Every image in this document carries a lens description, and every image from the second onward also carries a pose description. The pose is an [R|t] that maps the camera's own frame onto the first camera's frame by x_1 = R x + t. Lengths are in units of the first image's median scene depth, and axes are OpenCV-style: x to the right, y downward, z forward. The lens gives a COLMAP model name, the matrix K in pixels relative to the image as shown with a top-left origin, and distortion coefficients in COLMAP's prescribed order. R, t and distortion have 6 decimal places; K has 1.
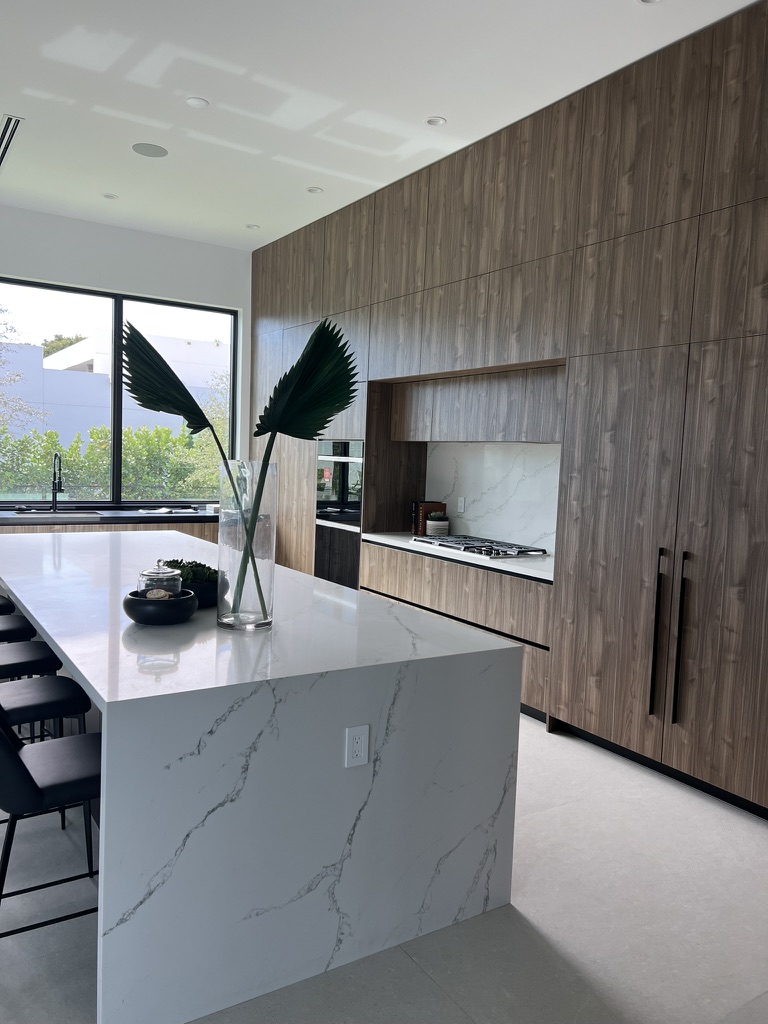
lens RADIAL K [[779.8, 0, 373.6], [0, 779.8, 514.5], [0, 0, 1]] dist [0.014858, -0.025022]
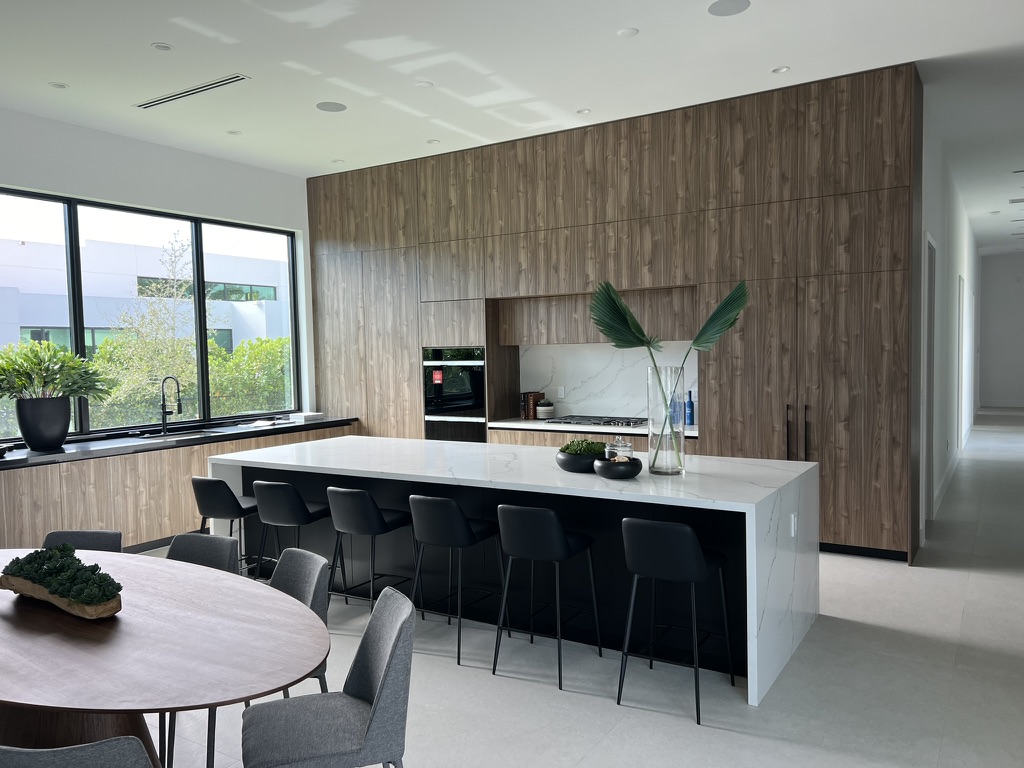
lens RADIAL K [[779.8, 0, 518.5], [0, 779.8, 386.4], [0, 0, 1]] dist [0.014858, -0.025022]
pose [[0.896748, -0.079369, 0.435366, -0.644903], [0.090468, 0.995888, -0.004789, -0.028499], [-0.433196, 0.043681, 0.900241, -0.155893]]
